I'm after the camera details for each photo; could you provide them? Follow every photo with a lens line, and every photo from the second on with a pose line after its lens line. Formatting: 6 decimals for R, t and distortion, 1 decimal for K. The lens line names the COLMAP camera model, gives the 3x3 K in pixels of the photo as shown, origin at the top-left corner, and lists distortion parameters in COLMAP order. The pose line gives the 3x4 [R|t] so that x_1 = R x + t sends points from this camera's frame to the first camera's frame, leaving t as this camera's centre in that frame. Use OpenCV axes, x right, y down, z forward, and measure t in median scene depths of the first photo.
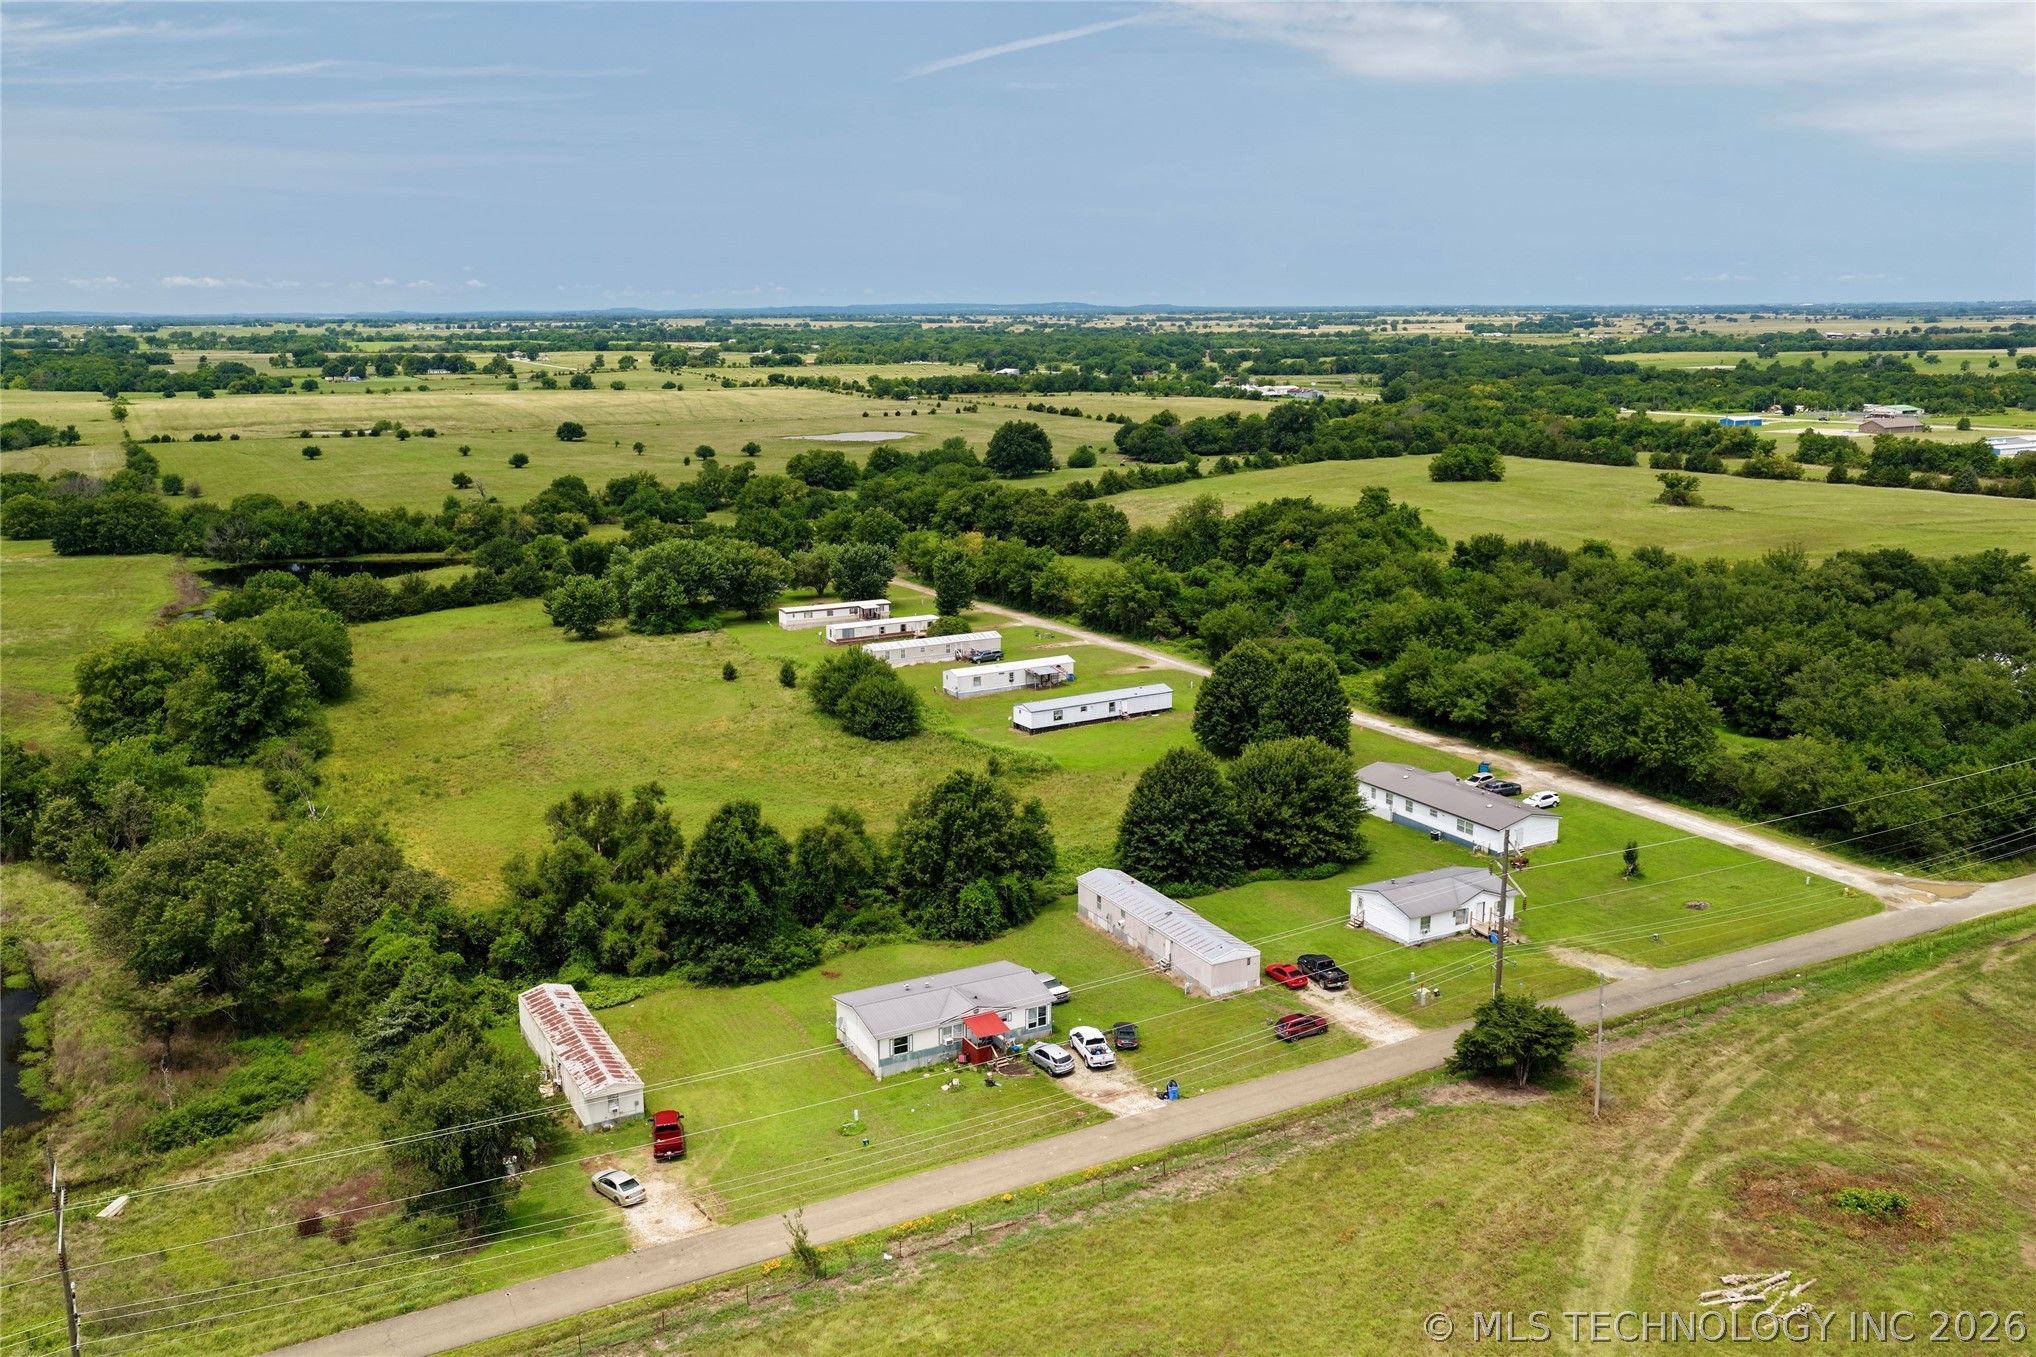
lens RADIAL K [[1690.0, 0, 1023.8], [0, 1690.0, 672.2], [0, 0, 1]] dist [-0.014196, 0.036350]
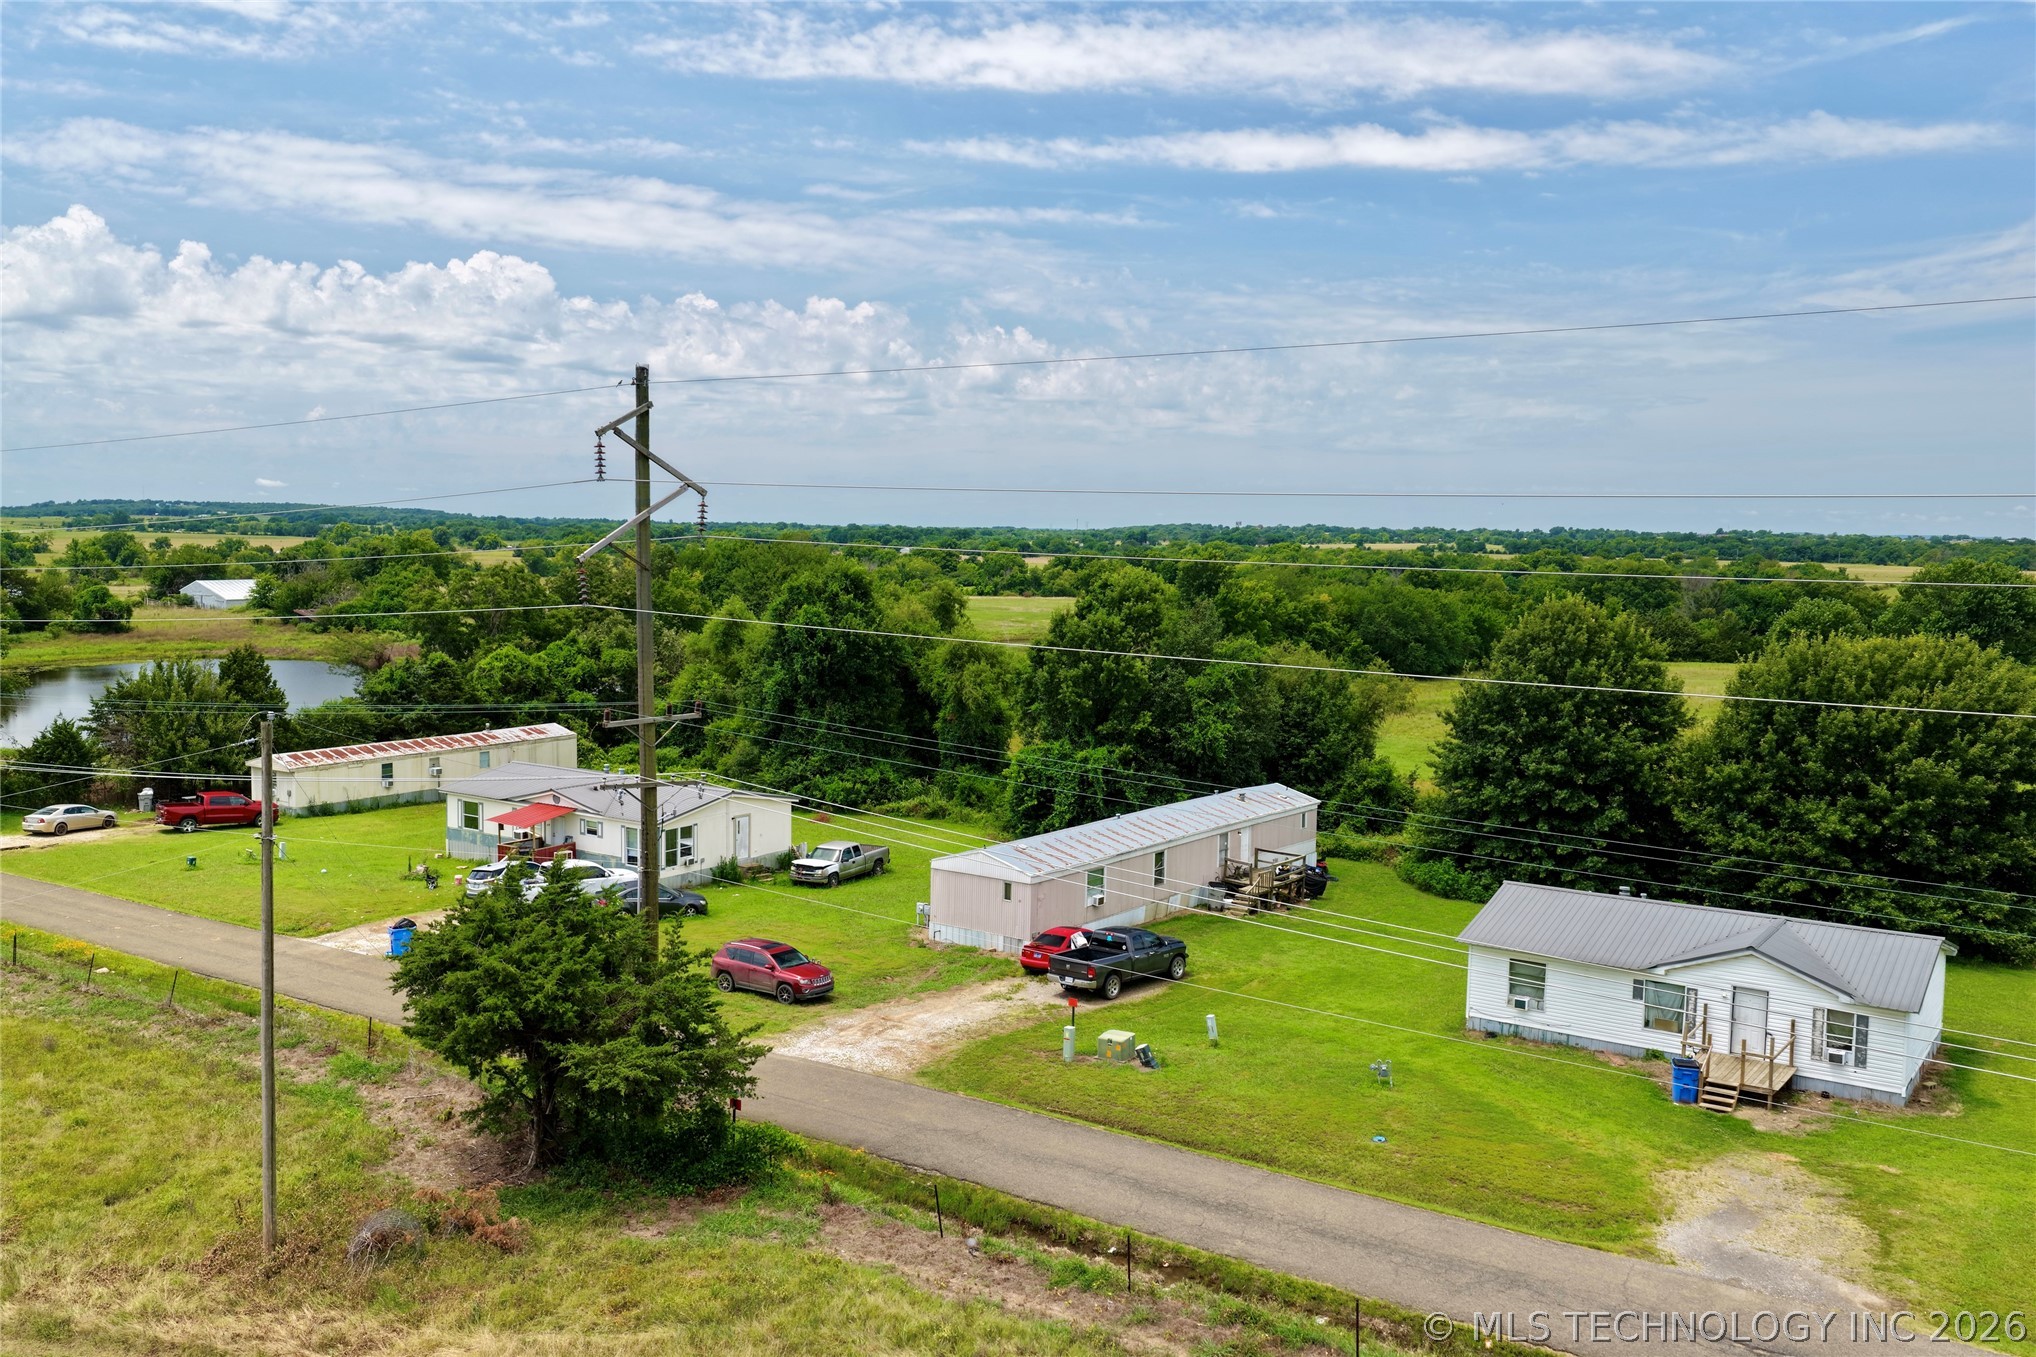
lens RADIAL K [[1690.0, 0, 1023.8], [0, 1690.0, 672.2], [0, 0, 1]] dist [-0.014196, 0.036350]
pose [[0.457924, 0.085829, -0.884838, 0.330064], [-0.203833, 0.978949, -0.010531, 0.074881], [0.865308, 0.185181, 0.465779, 0.495093]]
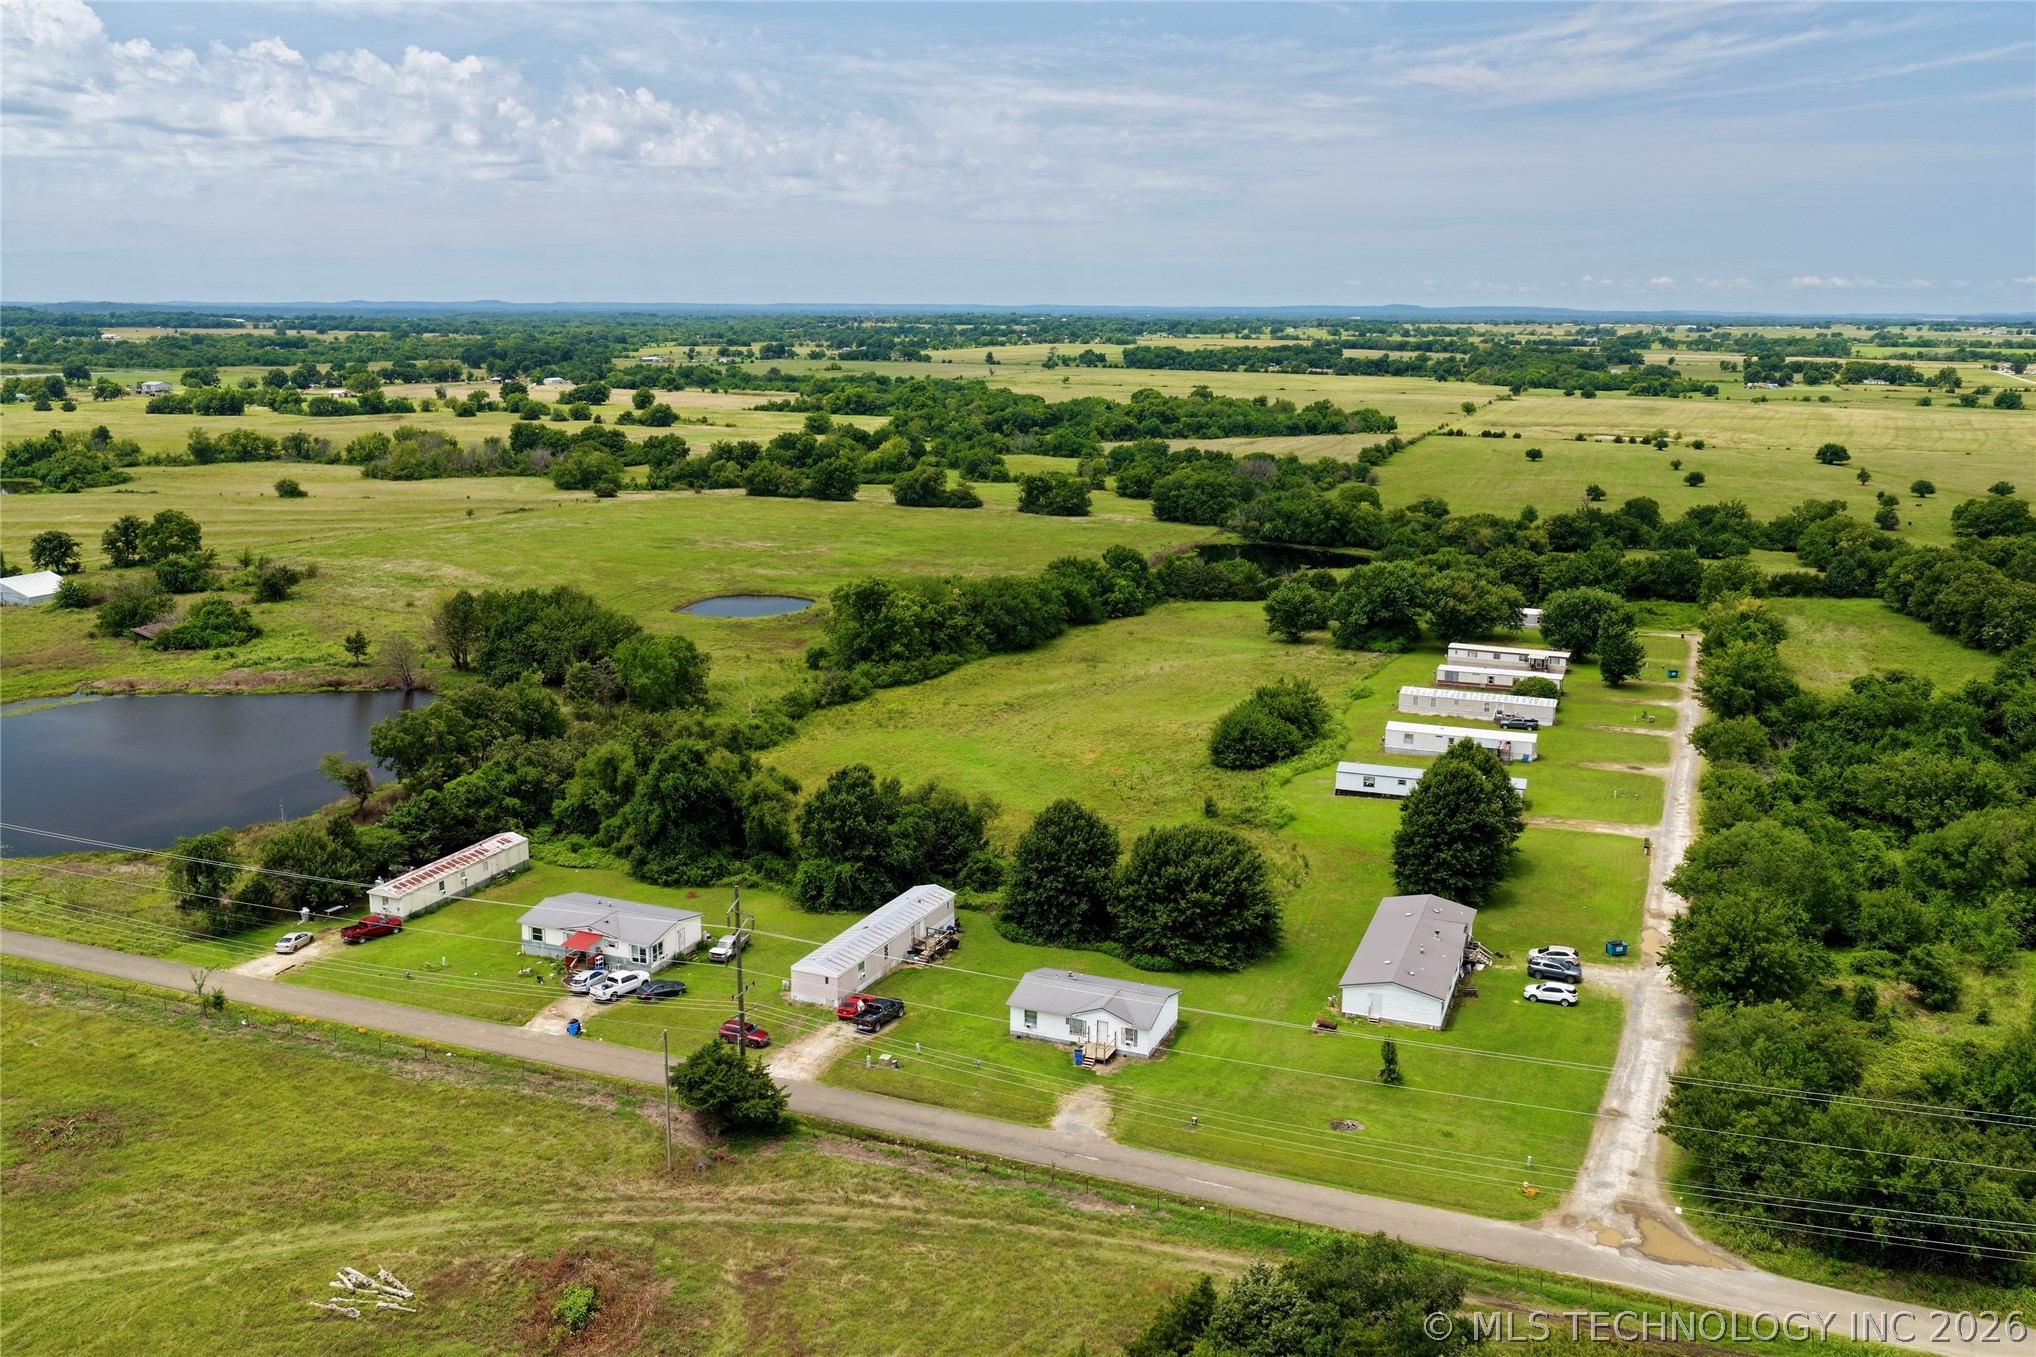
lens RADIAL K [[1689.3, 0, 1018.0], [0, 1689.3, 678.5], [0, 0, 1]] dist [-0.007500, 0.026893]
pose [[0.633774, 0.175726, -0.753294, 0.614394], [-0.173050, 0.981381, 0.083340, -0.078048], [0.753913, 0.077539, 0.652383, 0.241792]]
